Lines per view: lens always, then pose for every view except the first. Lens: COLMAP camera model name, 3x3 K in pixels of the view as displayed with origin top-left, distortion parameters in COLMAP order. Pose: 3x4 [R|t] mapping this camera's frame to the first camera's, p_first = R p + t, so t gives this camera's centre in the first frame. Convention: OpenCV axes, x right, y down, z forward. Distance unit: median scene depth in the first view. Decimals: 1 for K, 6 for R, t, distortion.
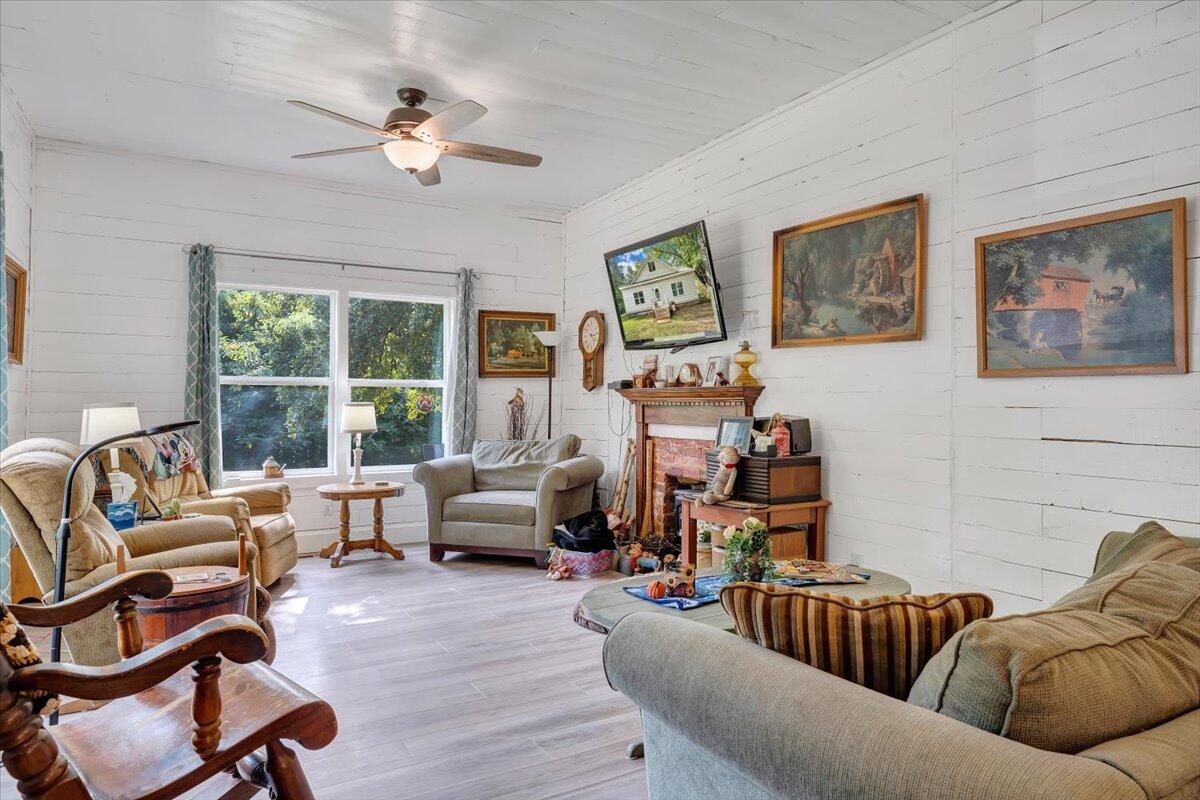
lens RADIAL K [[693.3, 0, 600.0], [0, 693.3, 400.0], [0, 0, 1]] dist [0.003618, 0.000236]
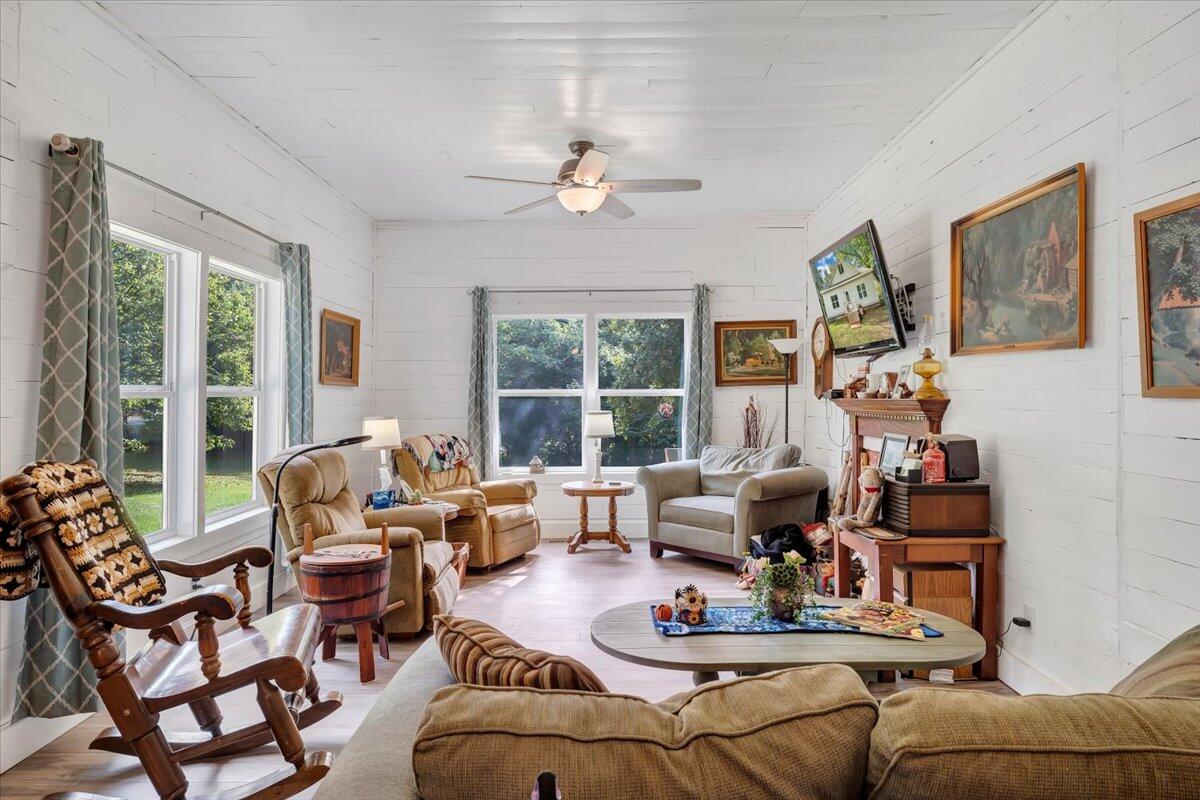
lens RADIAL K [[669.2, 0, 600.0], [0, 669.2, 400.0], [0, 0, 1]] dist [0.004301, -0.000635]
pose [[0.876941, -0.004420, -0.480578, 0.233787], [0.005804, 0.999982, 0.001395, -0.020764], [0.480563, -0.004013, 0.876951, 0.042295]]
